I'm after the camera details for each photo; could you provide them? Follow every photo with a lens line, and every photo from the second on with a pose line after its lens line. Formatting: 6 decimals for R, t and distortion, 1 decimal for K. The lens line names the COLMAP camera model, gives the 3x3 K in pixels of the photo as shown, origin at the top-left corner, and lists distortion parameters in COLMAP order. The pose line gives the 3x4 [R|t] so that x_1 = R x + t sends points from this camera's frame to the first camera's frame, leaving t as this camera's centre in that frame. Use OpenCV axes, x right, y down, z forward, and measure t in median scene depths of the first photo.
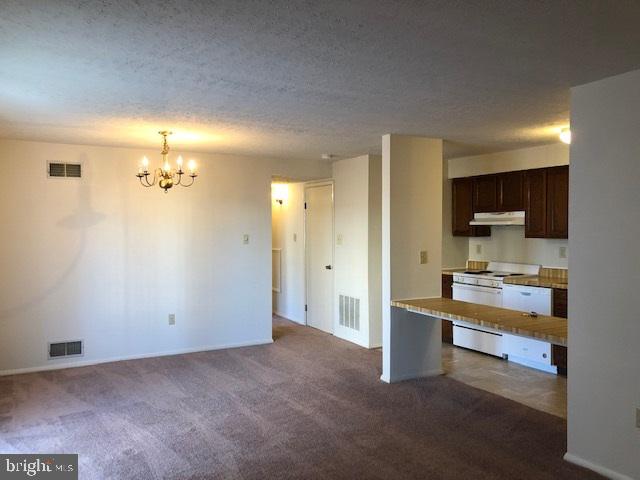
lens RADIAL K [[517.0, 0, 317.3], [0, 517.0, 242.3], [0, 0, 1]] dist [0.008810, -0.003549]
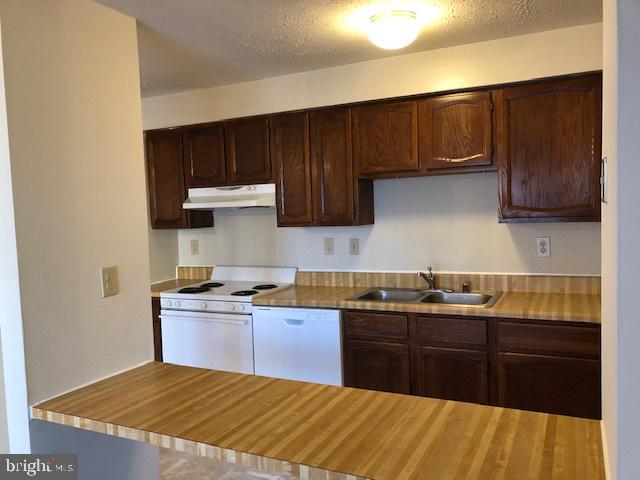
lens RADIAL K [[517.0, 0, 320.5], [0, 517.0, 243.3], [0, 0, 1]] dist [0.008810, -0.003549]
pose [[0.813379, -0.060674, 0.578561, 0.084352], [0.048009, 0.998155, 0.037183, -0.009140], [-0.579749, -0.002468, 0.814791, 0.460683]]
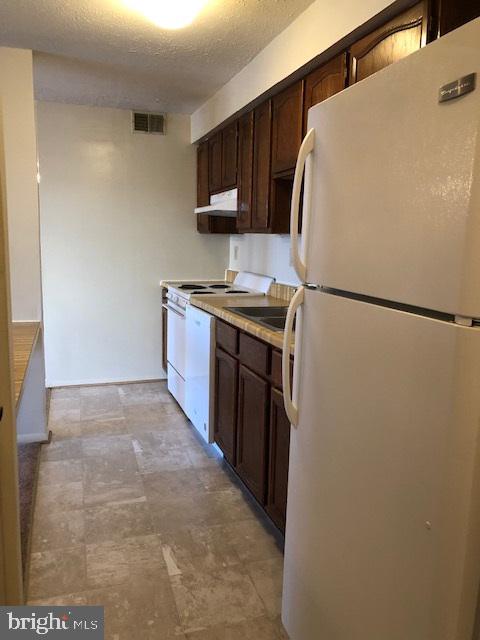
lens RADIAL K [[517.0, 0, 240.8], [0, 517.0, 314.7], [0, 0, 1]] dist [0.008810, -0.003549]
pose [[0.985642, 0.051611, -0.160769, 0.499902], [-0.032949, 0.992626, 0.116652, 0.016199], [0.165603, -0.109679, 0.980074, 0.379821]]
